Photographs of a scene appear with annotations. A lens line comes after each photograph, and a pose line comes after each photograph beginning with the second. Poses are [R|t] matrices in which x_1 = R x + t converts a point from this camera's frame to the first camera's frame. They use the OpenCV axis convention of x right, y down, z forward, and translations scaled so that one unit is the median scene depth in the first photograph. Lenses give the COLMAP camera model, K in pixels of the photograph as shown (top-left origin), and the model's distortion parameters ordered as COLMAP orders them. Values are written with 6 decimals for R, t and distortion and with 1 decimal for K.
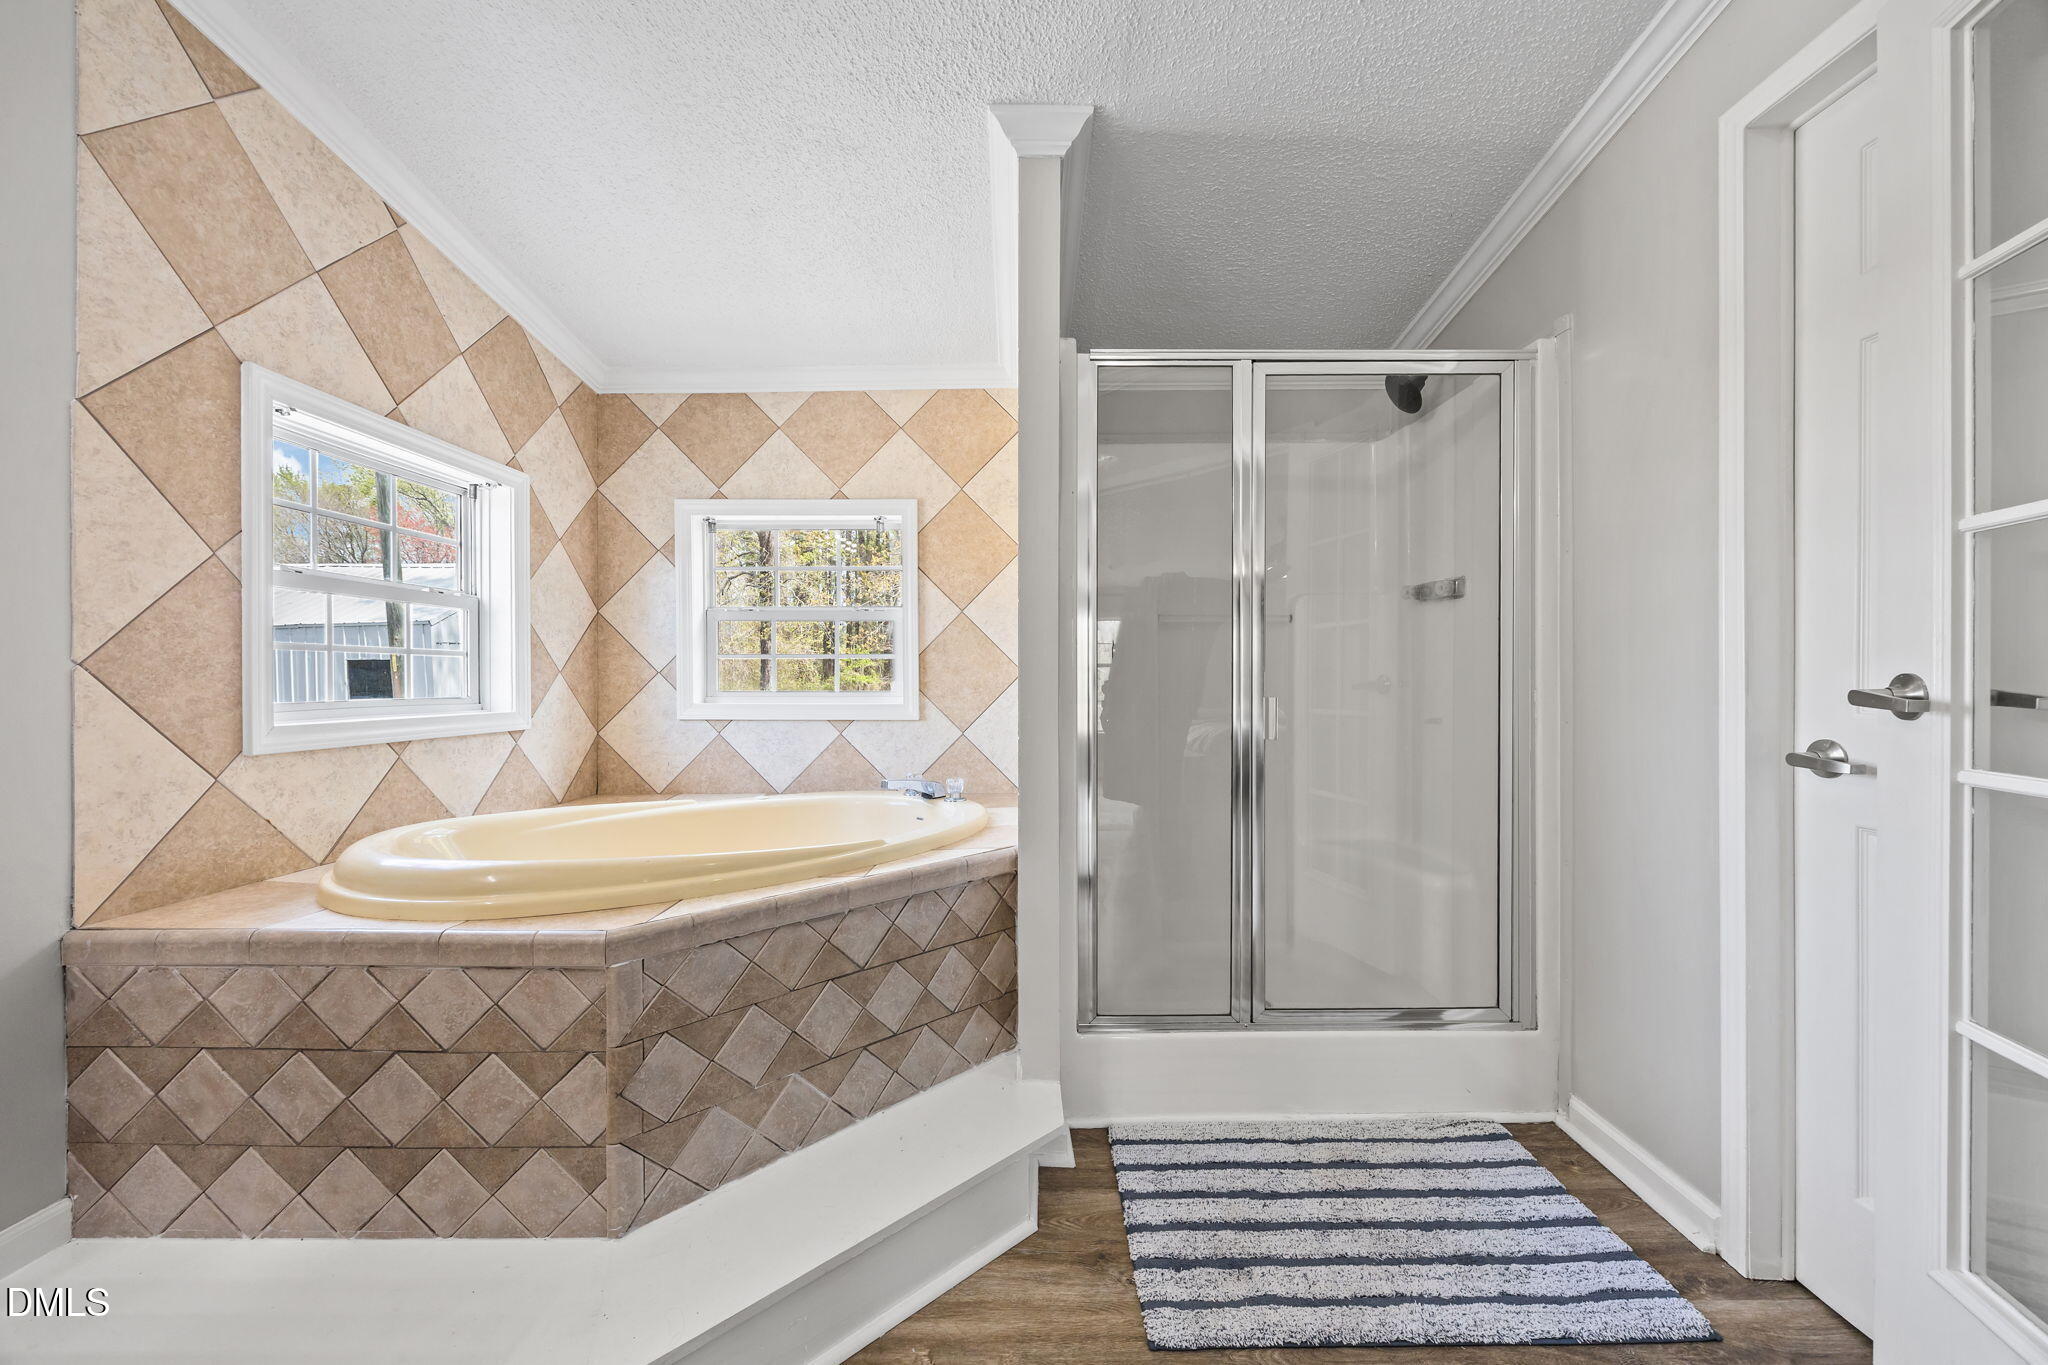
lens RADIAL K [[798.1, 0, 1029.6], [0, 798.1, 686.1], [0, 0, 1]] dist [-0.001923, 0.000049]
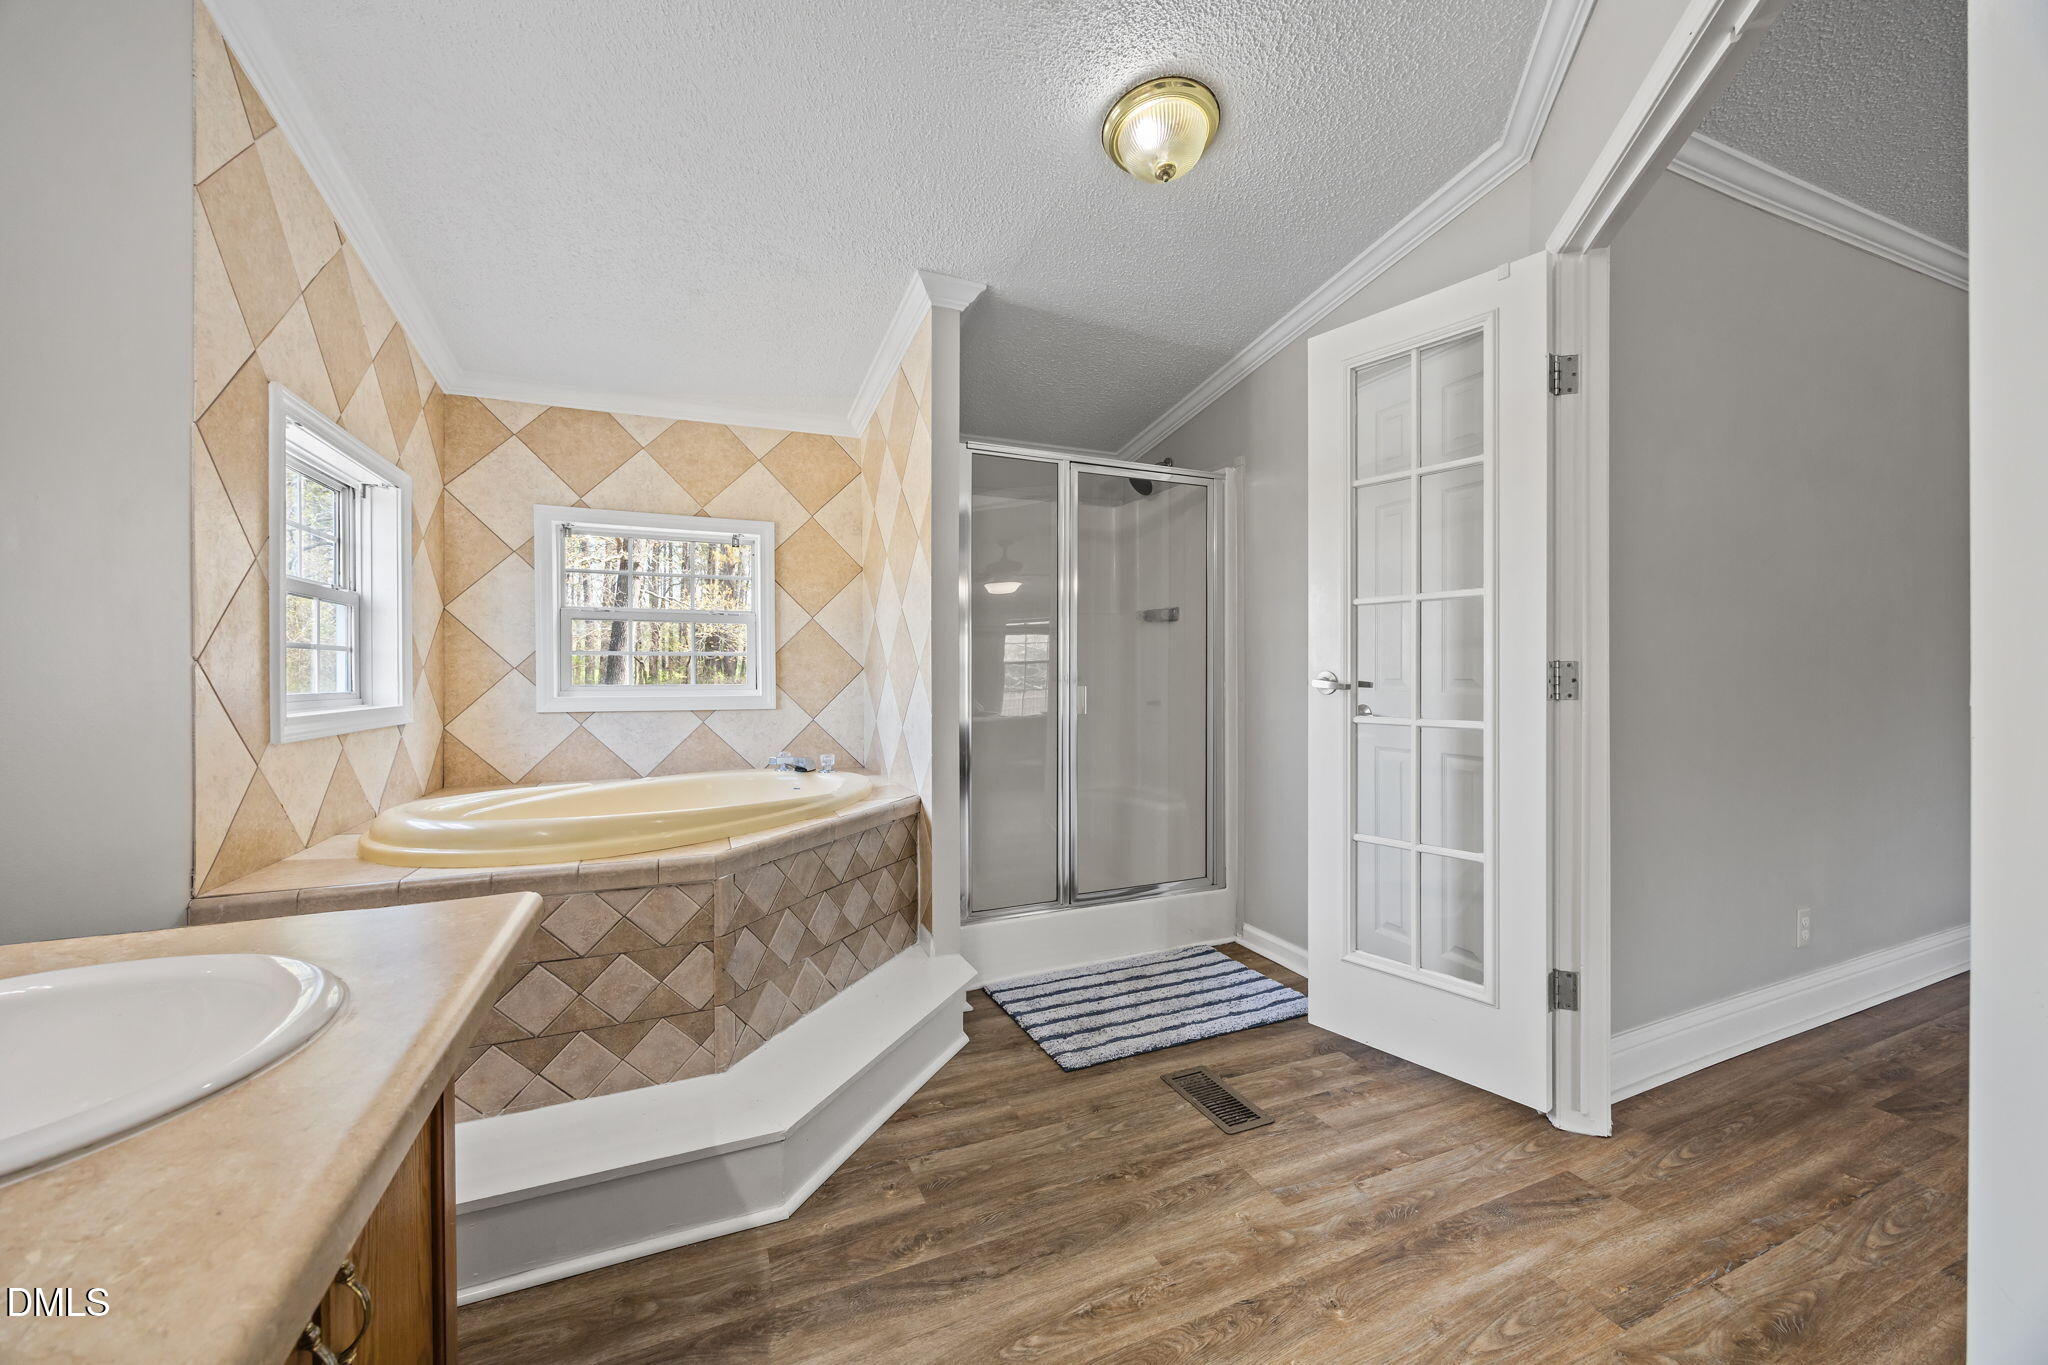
lens RADIAL K [[798.1, 0, 1029.6], [0, 798.1, 686.1], [0, 0, 1]] dist [-0.001923, 0.000049]
pose [[0.913939, -0.006184, 0.405805, -0.454537], [0.004264, 0.999975, 0.005636, 0.005802], [-0.405830, -0.003421, 0.913942, -0.384659]]
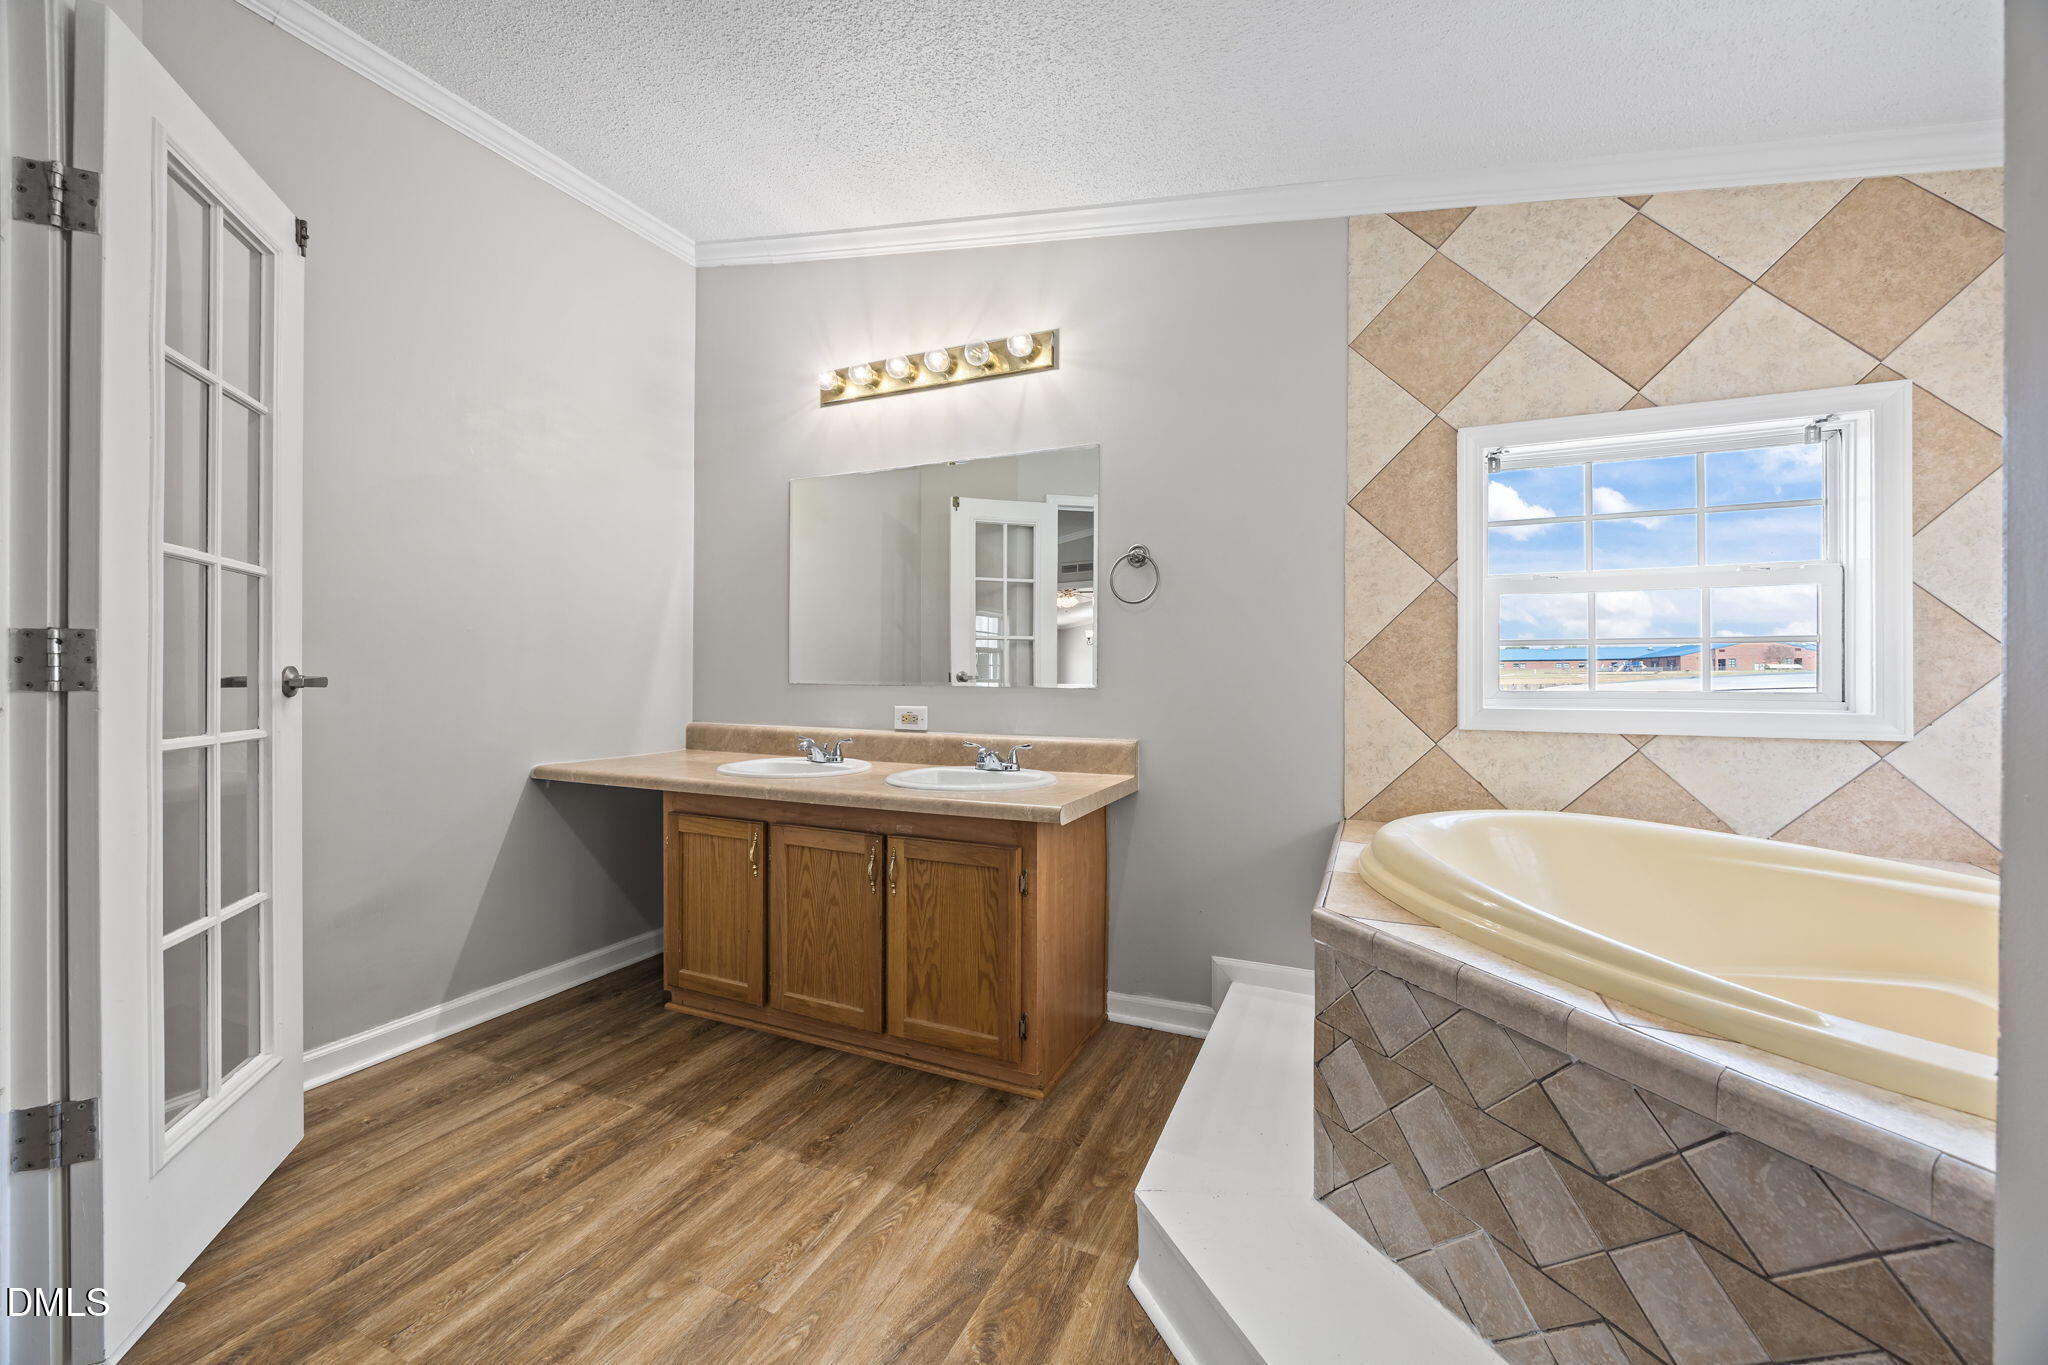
lens RADIAL K [[780.2, 0, 1035.9], [0, 780.2, 679.0], [0, 0, 1]] dist [-0.001217, 0.000092]
pose [[-0.399013, 0.009321, -0.916898, 0.445679], [-0.007031, 0.999888, 0.013224, -0.007172], [0.916918, 0.011724, -0.398903, 0.820518]]
